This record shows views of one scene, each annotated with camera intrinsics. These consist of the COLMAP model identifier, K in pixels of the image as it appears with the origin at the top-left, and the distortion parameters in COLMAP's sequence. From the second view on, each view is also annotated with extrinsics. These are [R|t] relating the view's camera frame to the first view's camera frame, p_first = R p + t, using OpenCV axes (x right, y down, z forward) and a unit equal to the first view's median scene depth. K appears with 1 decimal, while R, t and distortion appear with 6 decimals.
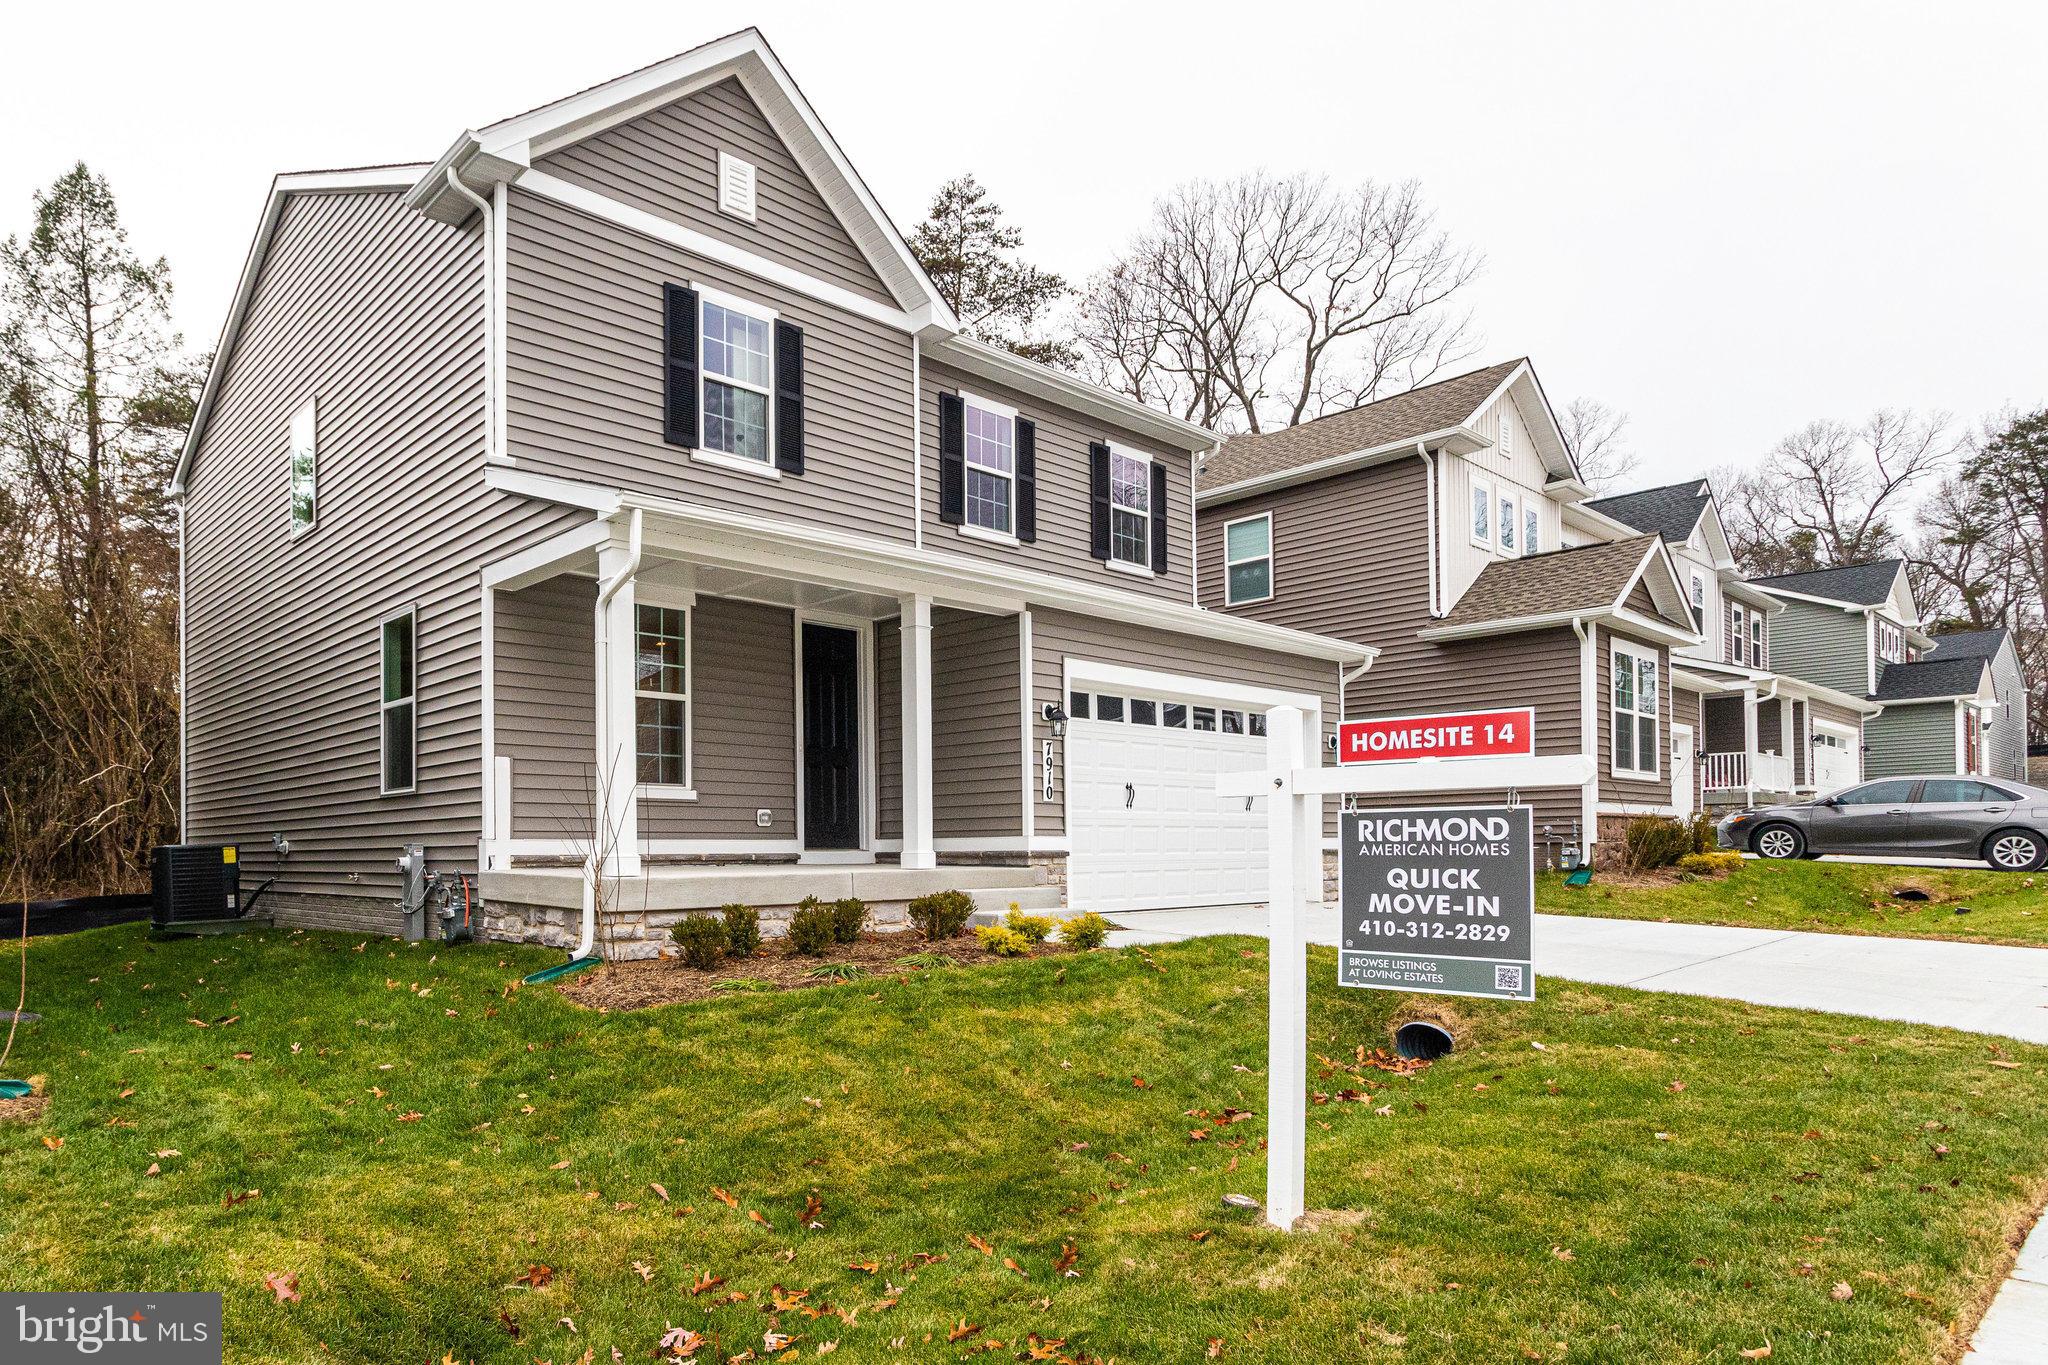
lens RADIAL K [[1173.1, 0, 905.5], [0, 1173.1, 840.0], [0, 0, 1]] dist [0.003840, 0.000626]
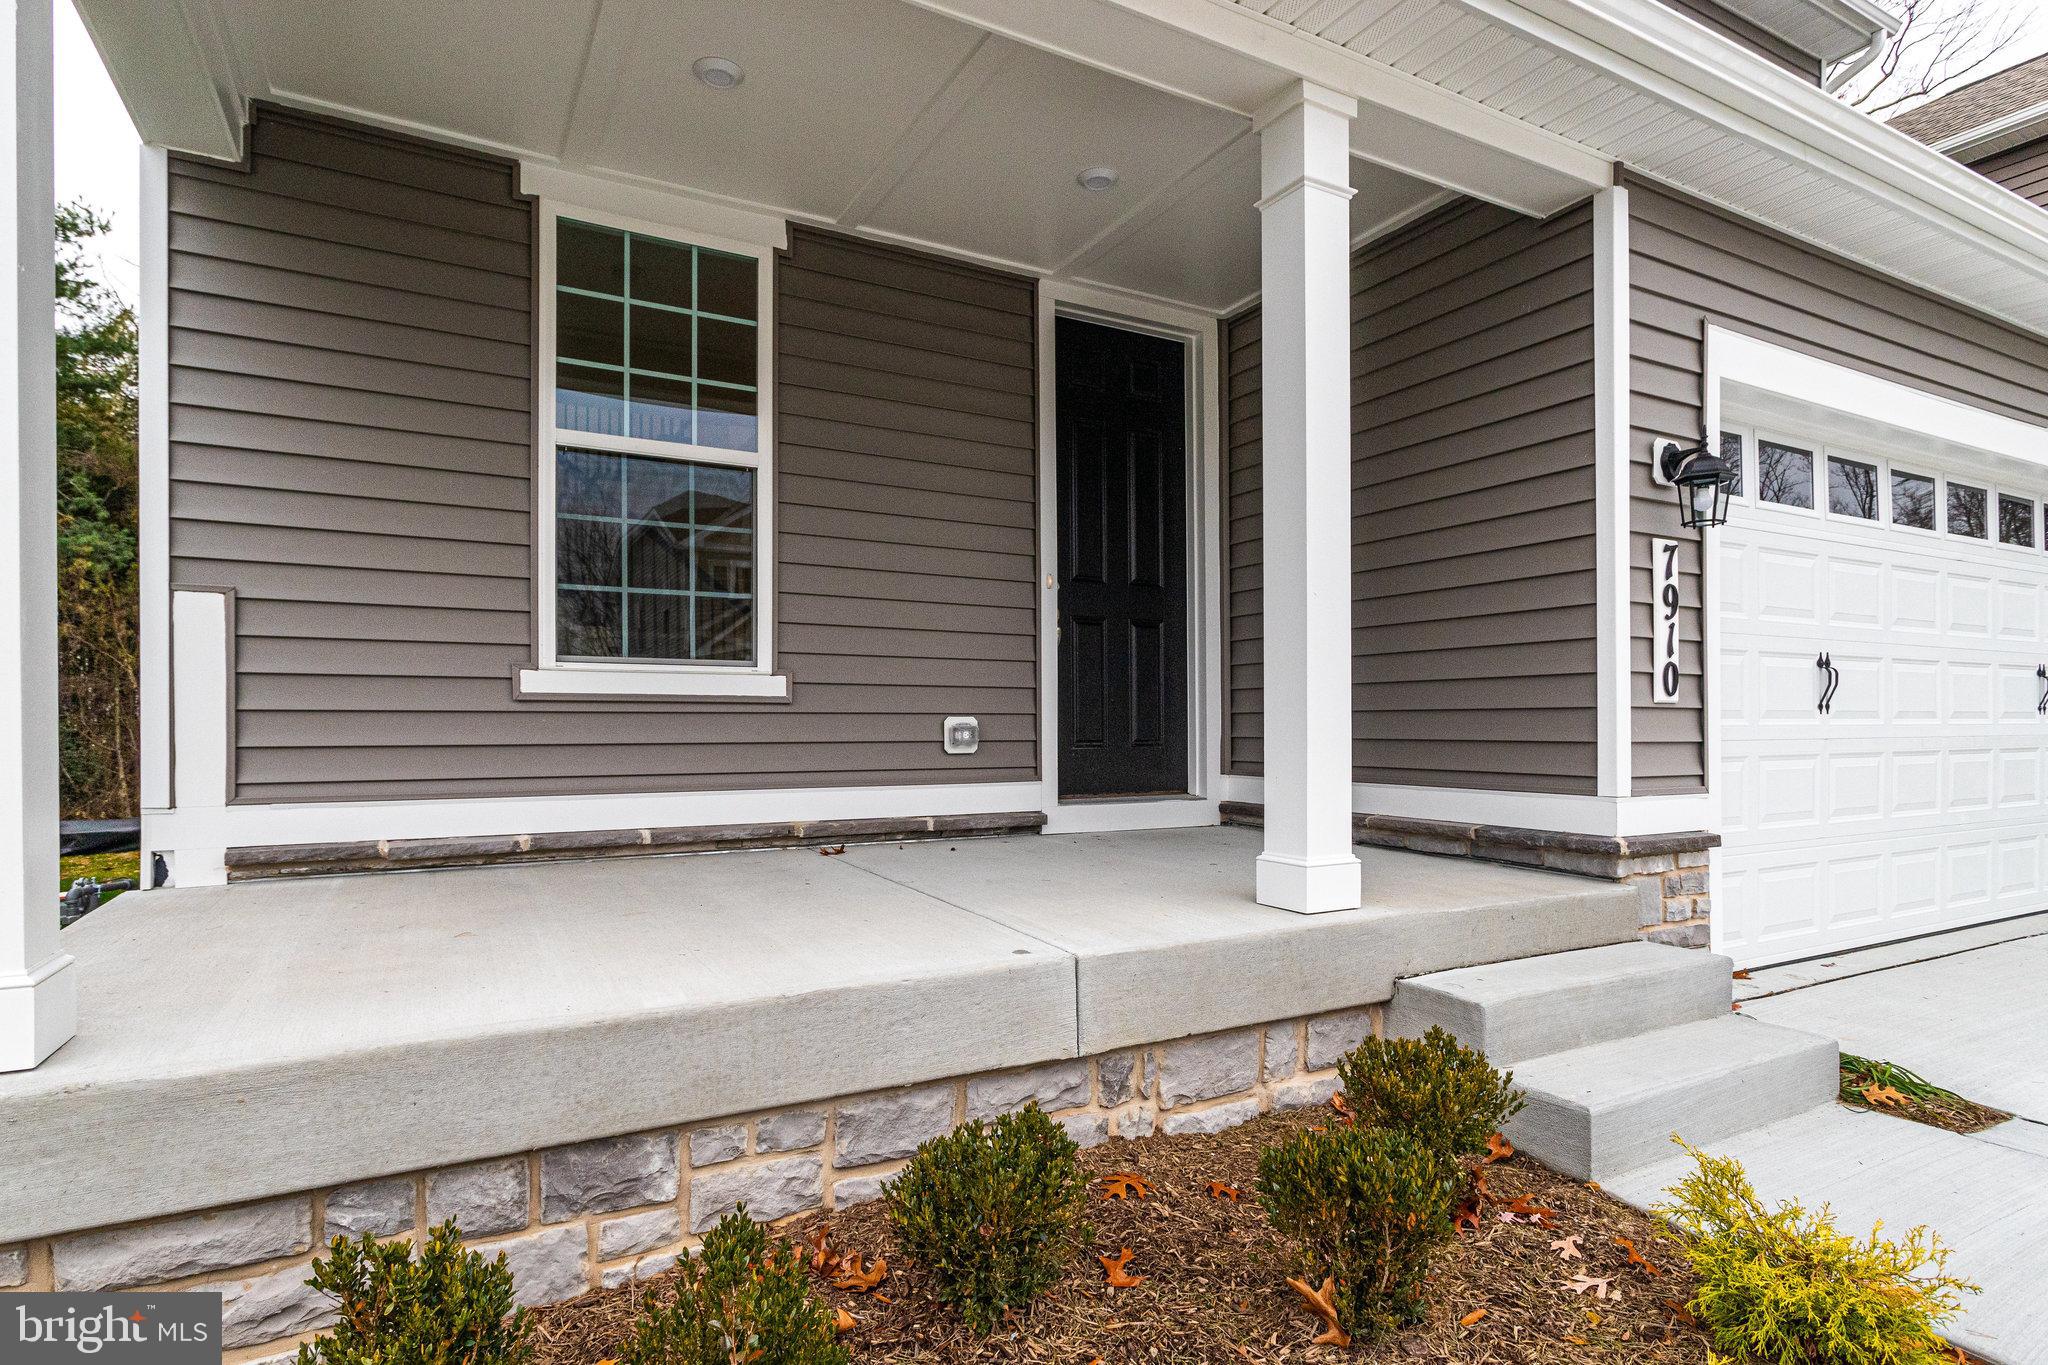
lens RADIAL K [[1086.3, 0, 1064.3], [0, 1086.3, 723.7], [0, 0, 1]] dist [-0.000558, 0.000310]
pose [[0.976967, 0.007106, -0.213272, 0.007373], [-0.004776, 0.999923, 0.011439, -0.029070], [0.213337, -0.010157, 0.976926, 0.618643]]
